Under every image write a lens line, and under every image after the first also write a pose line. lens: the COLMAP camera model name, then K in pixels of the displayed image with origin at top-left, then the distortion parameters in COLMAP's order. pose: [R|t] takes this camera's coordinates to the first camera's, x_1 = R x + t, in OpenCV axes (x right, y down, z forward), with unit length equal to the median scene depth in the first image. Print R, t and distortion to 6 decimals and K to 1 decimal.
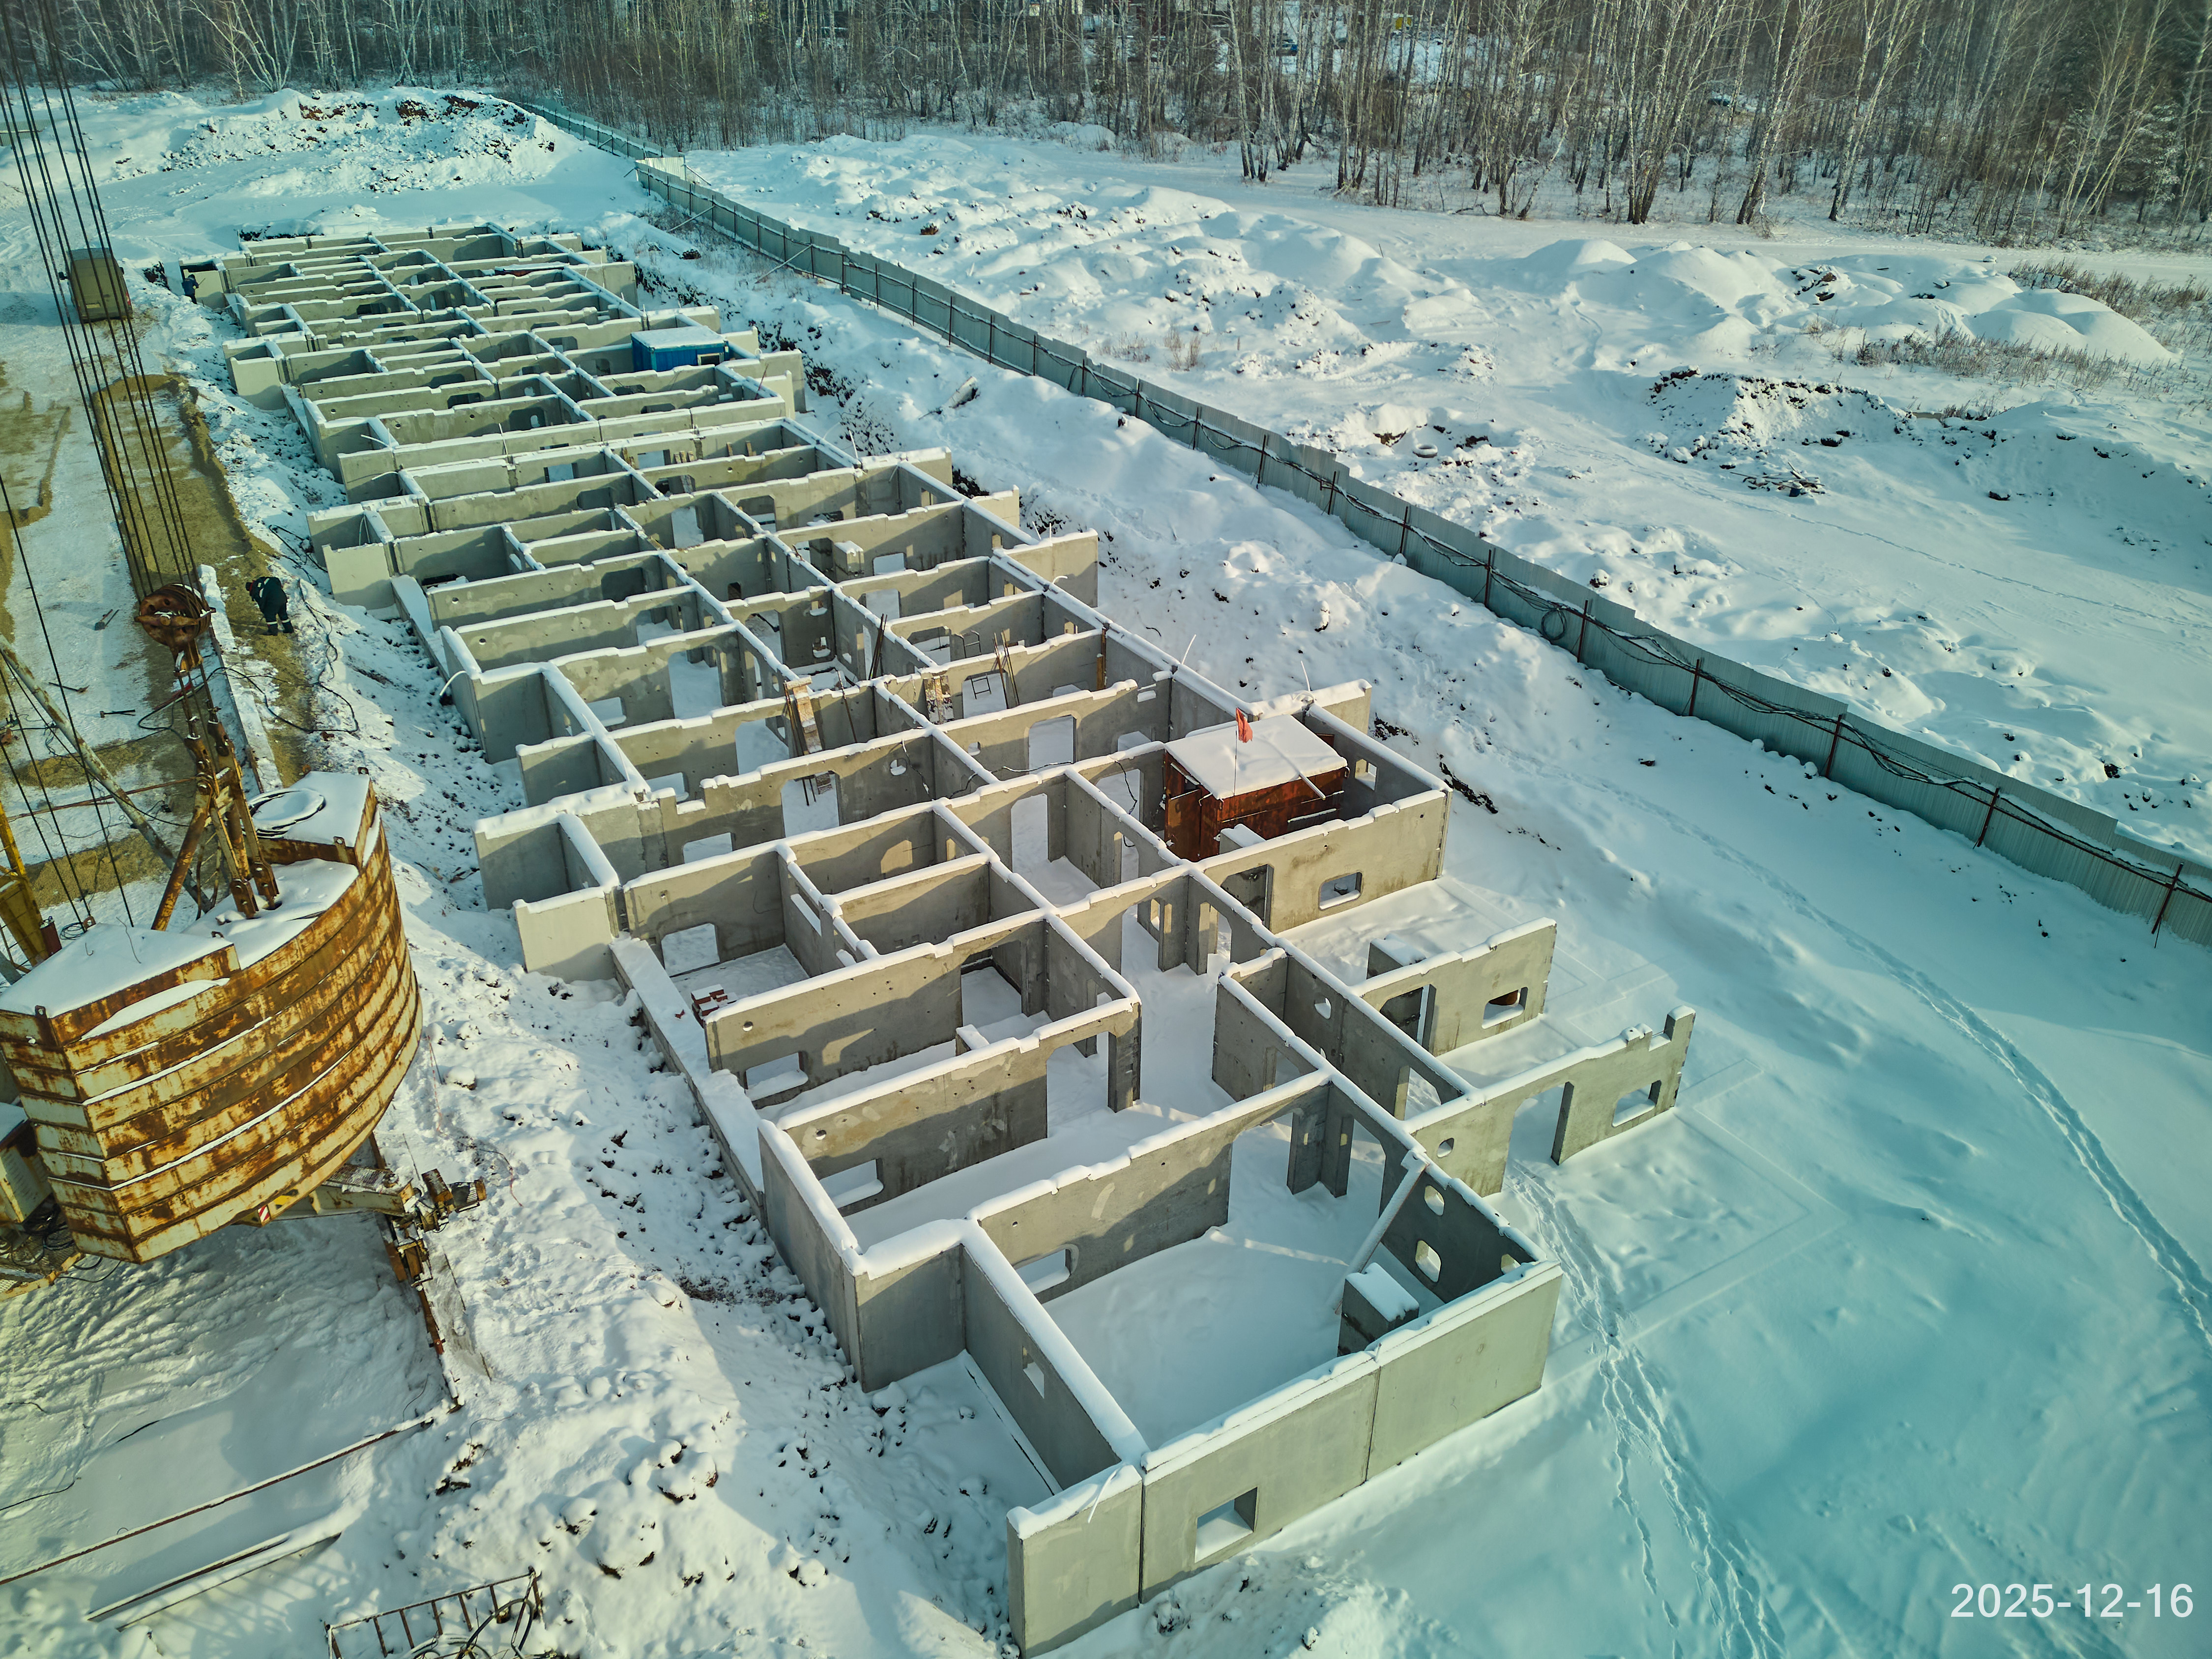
lens RADIAL K [[1627.0, 0, 1112.3], [0, 1627.0, 829.5], [0, 0, 1]] dist [0.009948, -0.080343]
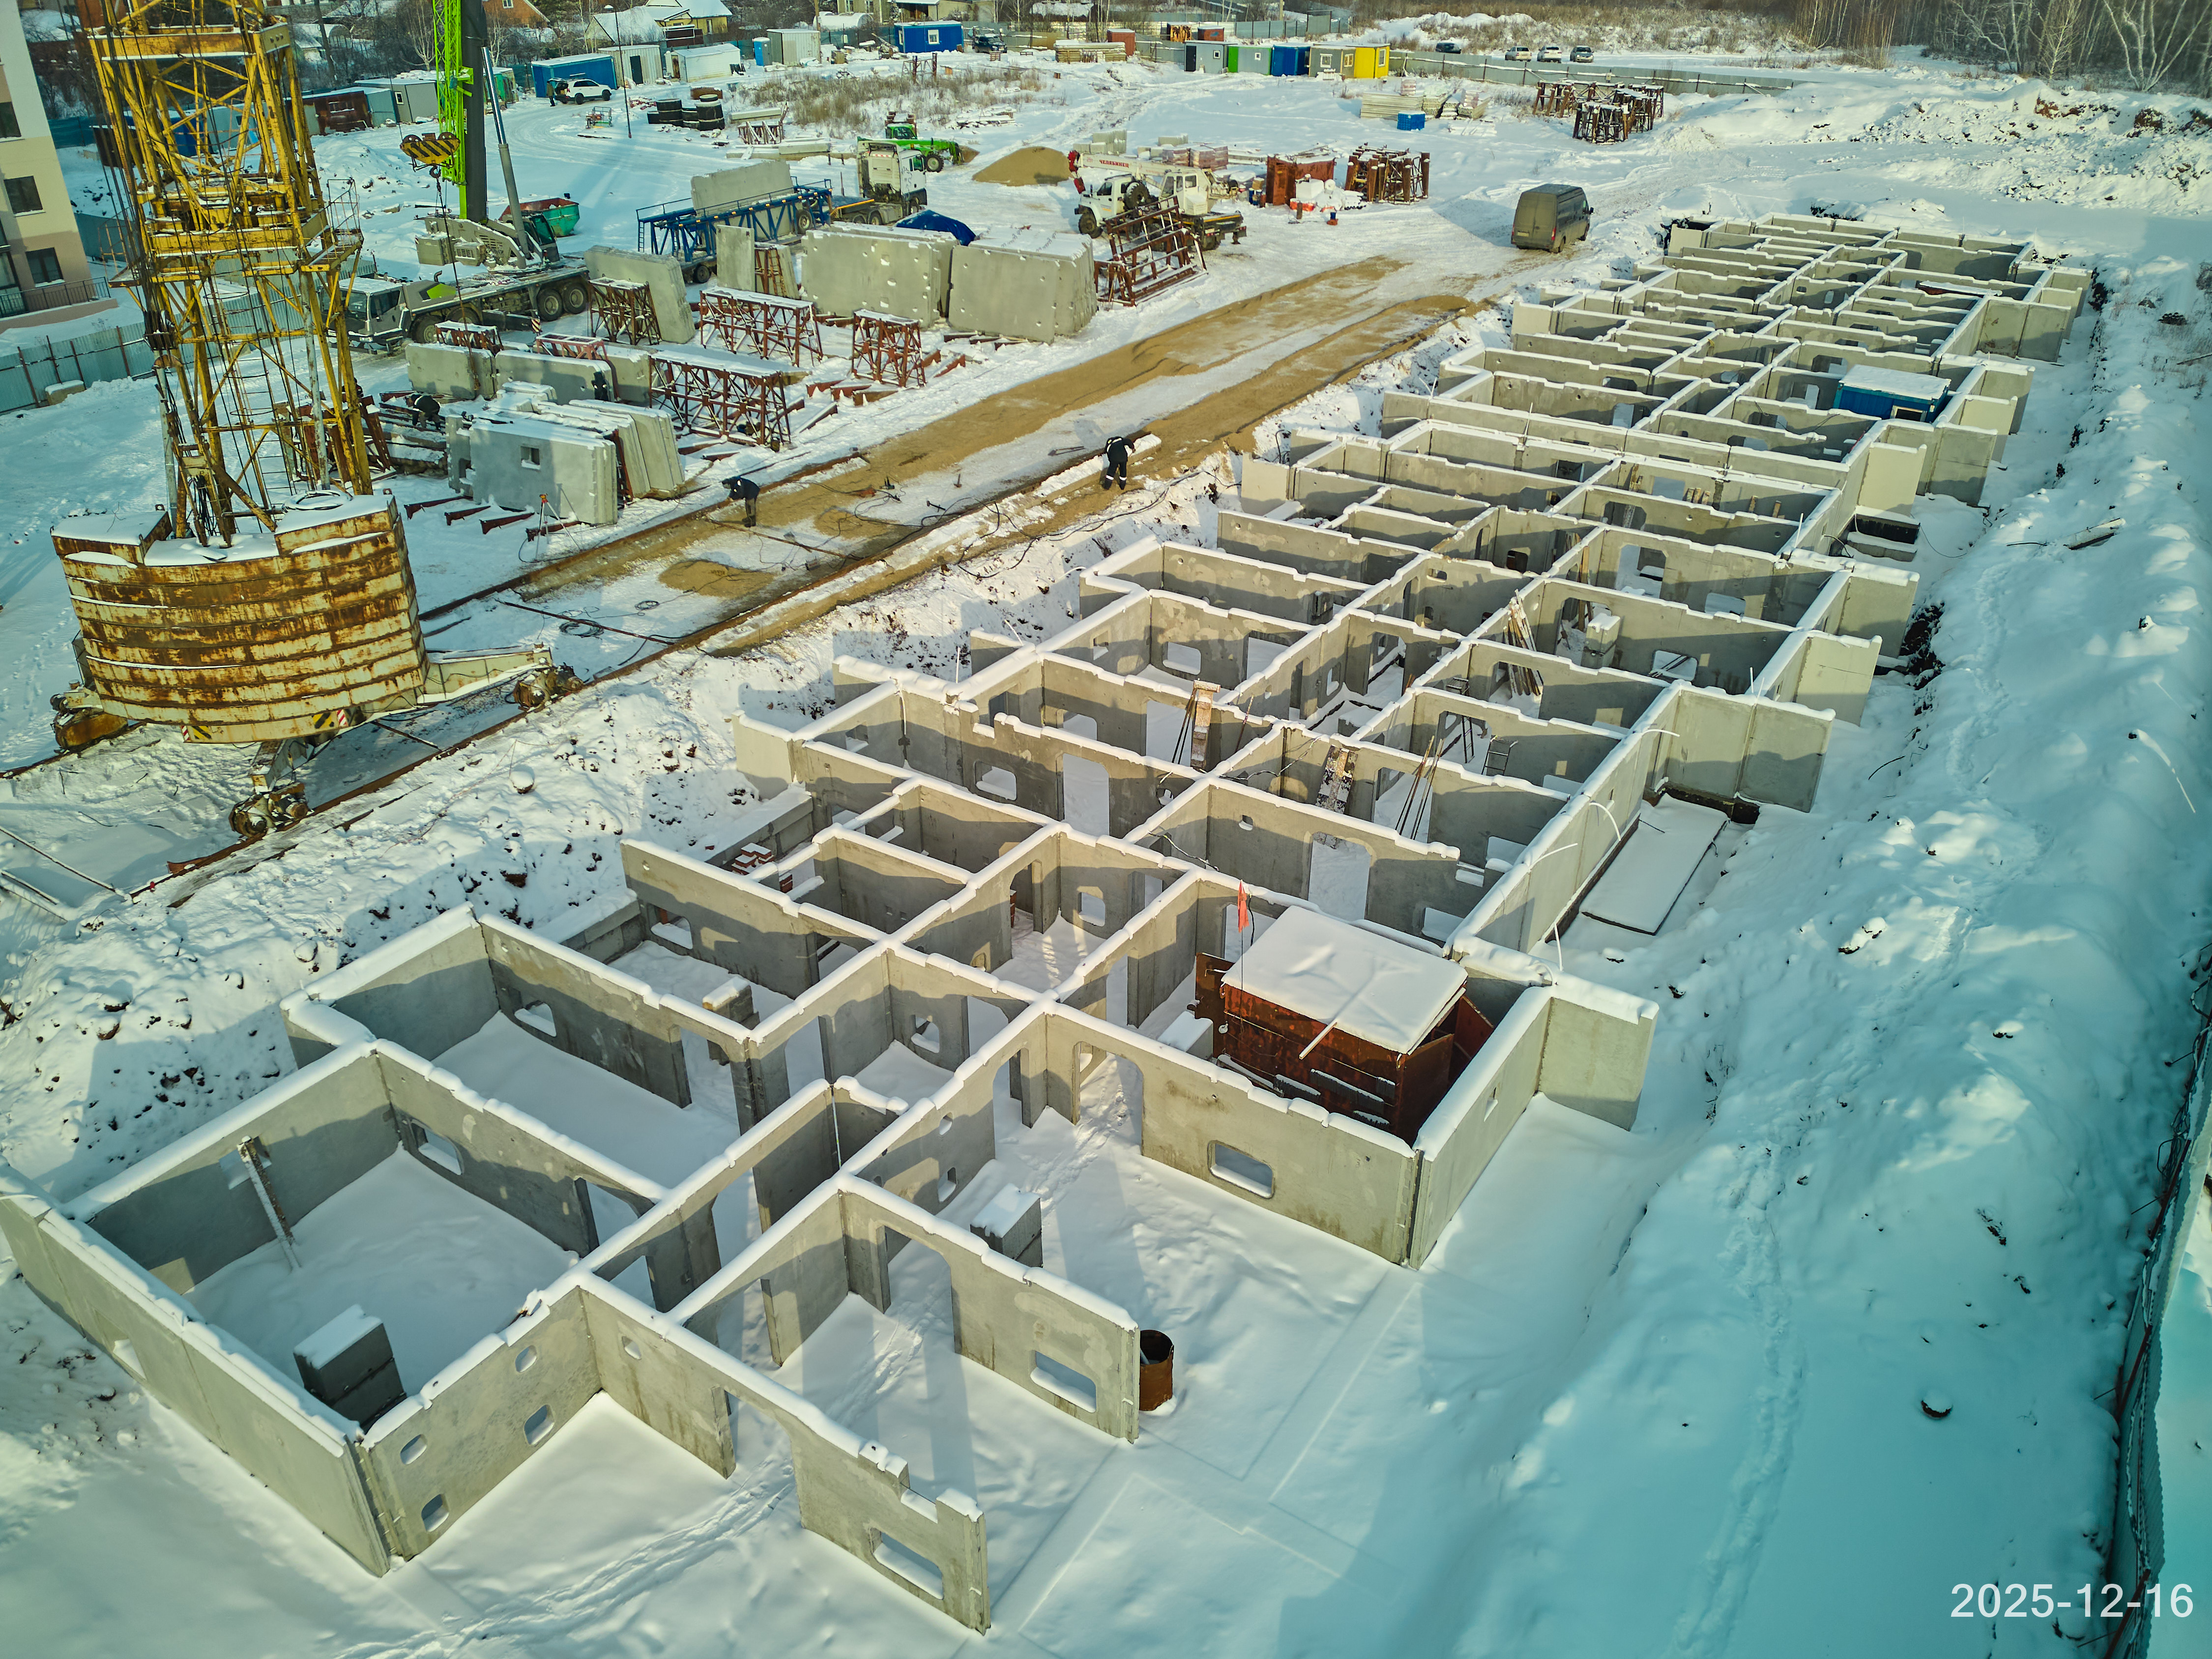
lens RADIAL K [[1627.0, 0, 1112.3], [0, 1627.0, 829.5], [0, 0, 1]] dist [0.009948, -0.080343]
pose [[0.433653, 0.437755, -0.787601, 0.179280], [-0.434386, 0.867354, 0.242909, -0.071257], [0.789464, 0.236785, 0.566285, 0.141925]]
